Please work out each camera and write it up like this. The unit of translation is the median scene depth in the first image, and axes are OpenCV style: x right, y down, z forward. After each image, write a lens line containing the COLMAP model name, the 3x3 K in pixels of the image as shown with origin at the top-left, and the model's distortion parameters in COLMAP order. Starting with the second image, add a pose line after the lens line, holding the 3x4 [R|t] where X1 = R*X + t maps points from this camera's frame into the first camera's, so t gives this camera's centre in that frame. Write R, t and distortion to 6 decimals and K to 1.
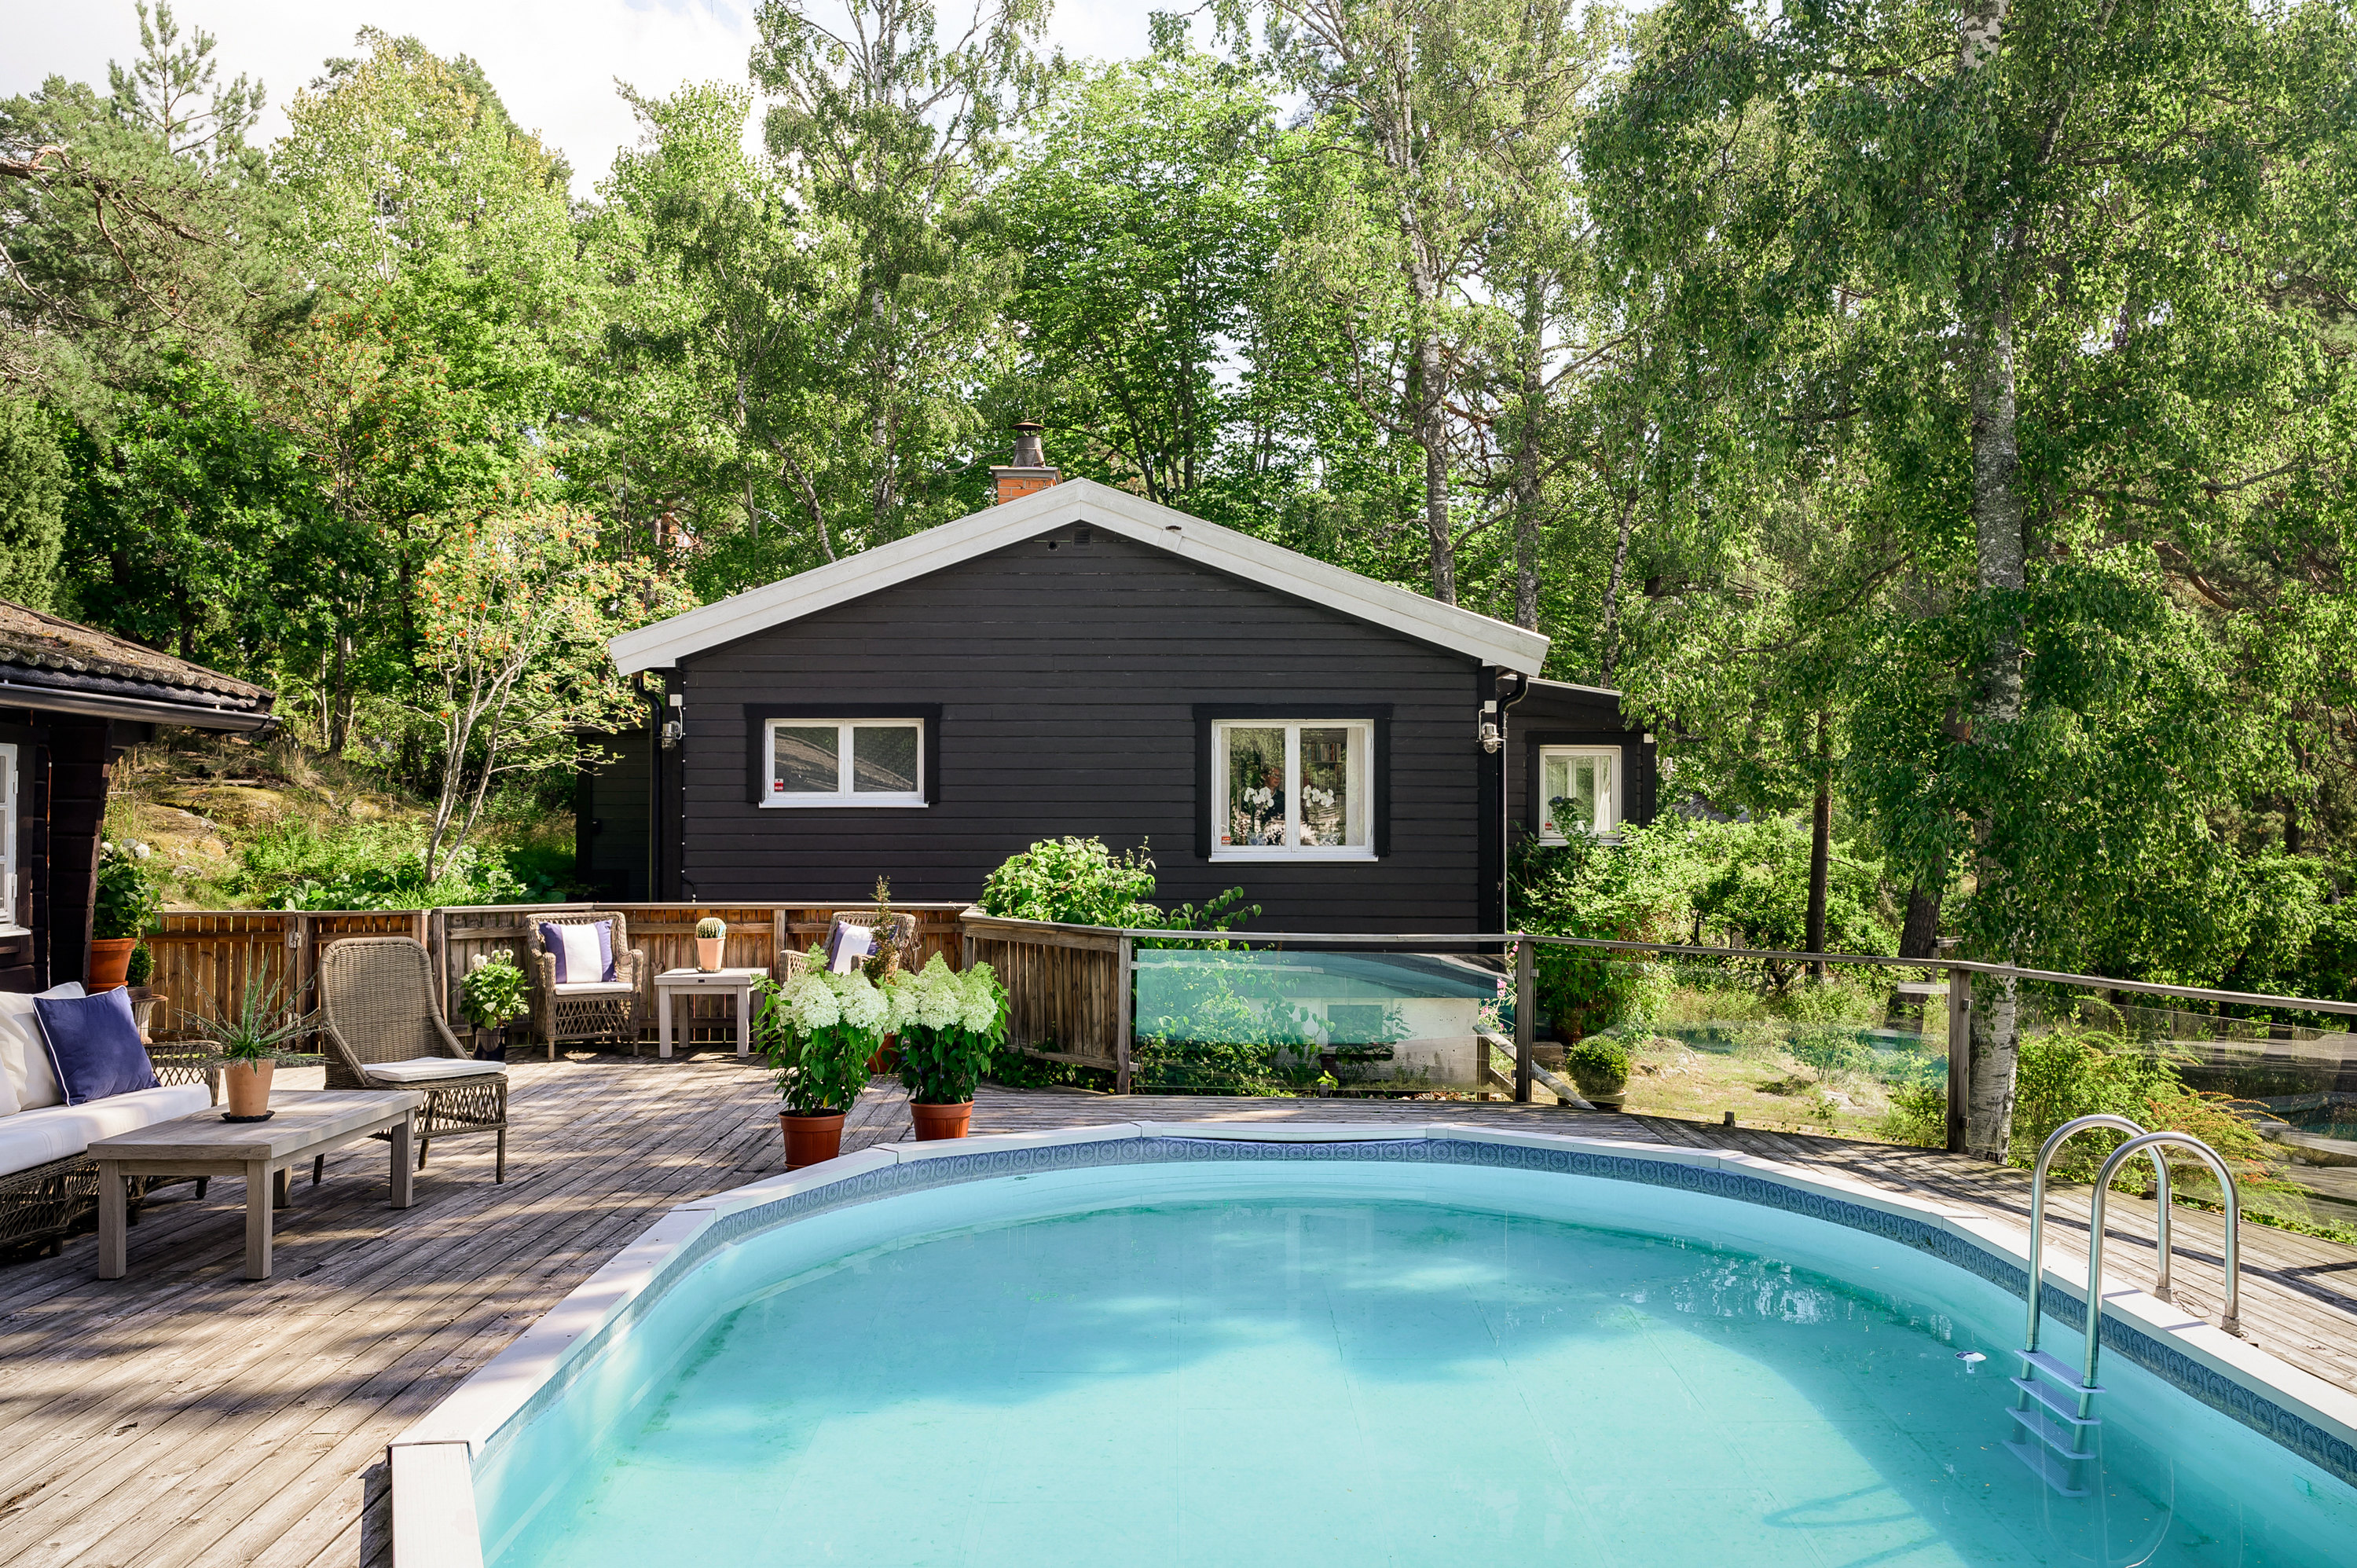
lens RADIAL K [[2073.0, 0, 1178.5], [0, 2073.0, 784.0], [0, 0, 1]] dist [0.012427, 0.000188]
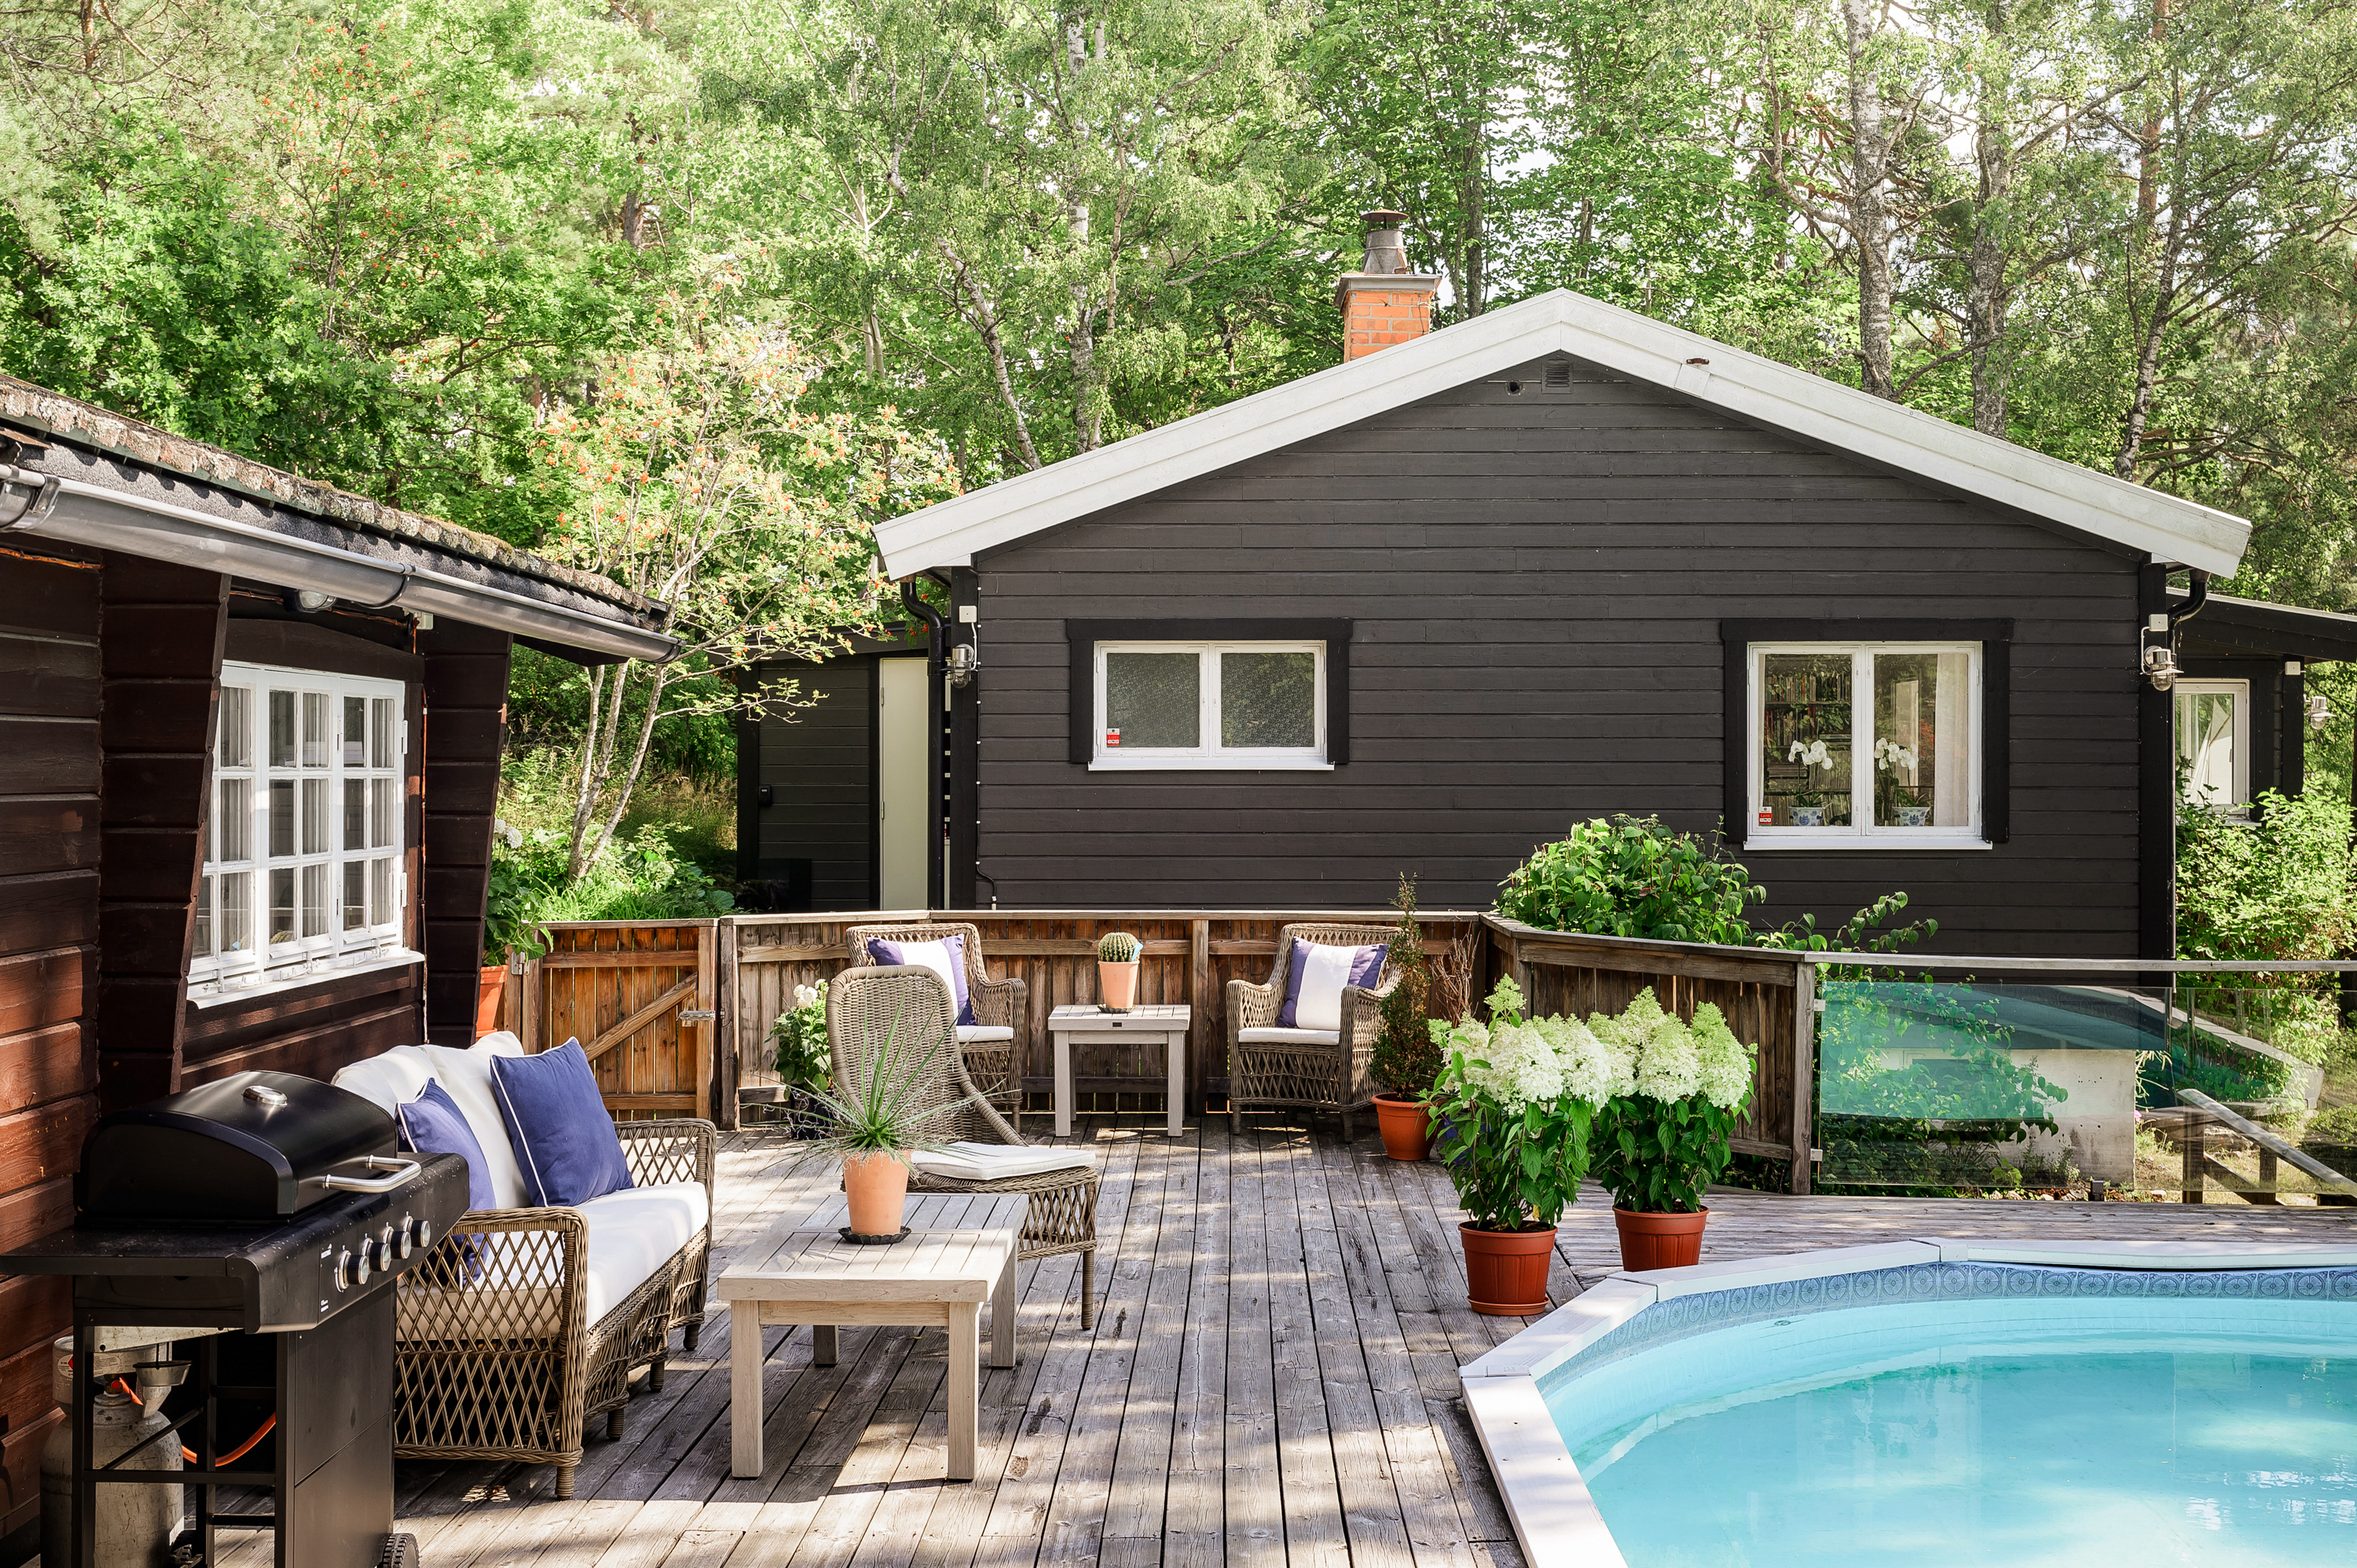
lens RADIAL K [[2950.0, 0, 1178.5], [0, 2950.0, 784.0], [0, 0, 1]] dist [0.004194, 0.046044]
pose [[0.999764, 0.000787, -0.021724, -0.151196], [-0.000401, 0.999842, 0.017784, -0.001456], [0.021735, -0.017771, 0.999606, 0.022497]]
